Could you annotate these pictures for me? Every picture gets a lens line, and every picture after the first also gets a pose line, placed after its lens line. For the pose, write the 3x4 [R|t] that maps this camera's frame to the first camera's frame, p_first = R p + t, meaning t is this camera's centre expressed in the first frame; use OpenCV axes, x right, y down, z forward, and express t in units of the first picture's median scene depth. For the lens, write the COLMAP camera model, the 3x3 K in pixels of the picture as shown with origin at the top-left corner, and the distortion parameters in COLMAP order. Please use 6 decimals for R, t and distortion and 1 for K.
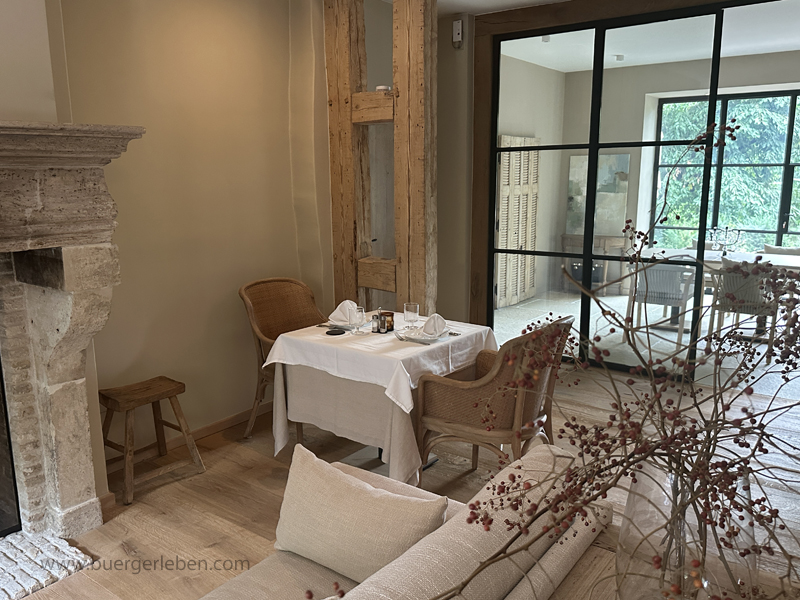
lens RADIAL K [[659.8, 0, 401.7], [0, 659.8, 302.7], [0, 0, 1]] dist [0.005885, -0.003189]
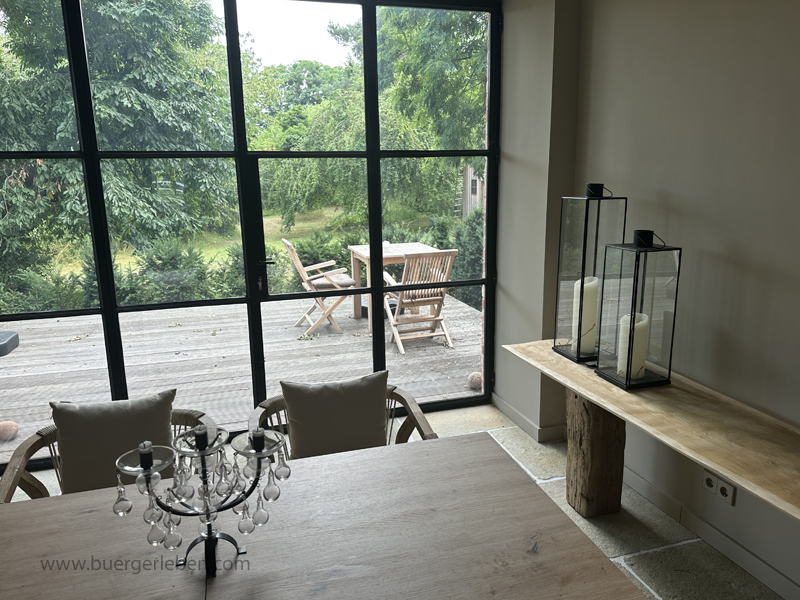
lens RADIAL K [[586.9, 0, 400.9], [0, 586.9, 300.5], [0, 0, 1]] dist [-0.001212, -0.000641]
pose [[0.597449, -0.177200, 0.782084, 0.551784], [0.165456, 0.981534, 0.095995, -0.232611], [-0.784652, 0.072048, 0.615735, 1.198261]]
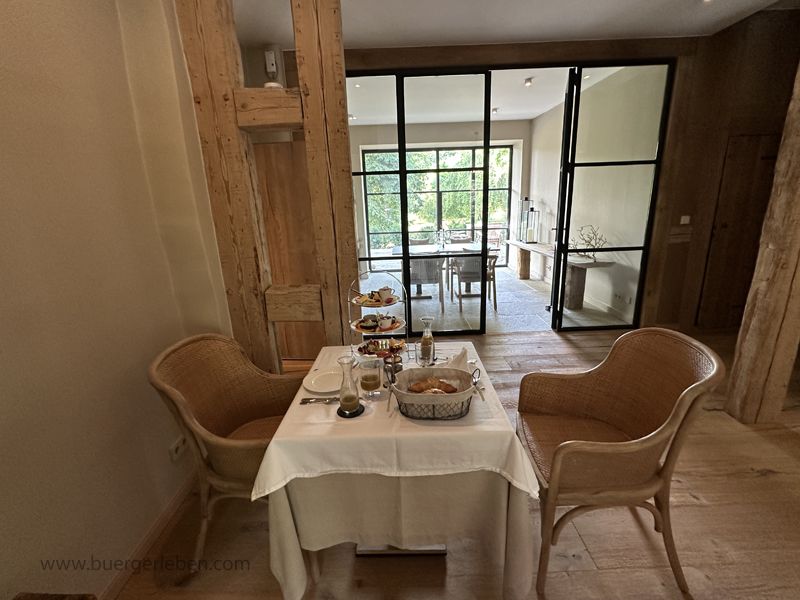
lens RADIAL K [[374.7, 0, 395.4], [0, 374.7, 293.8], [0, 0, 1]] dist [0.002006, 0.000186]
pose [[0.796431, -0.168691, 0.580724, -0.214060], [0.148837, 0.985445, 0.082135, -0.076989], [-0.586127, 0.021018, 0.809946, 0.499661]]
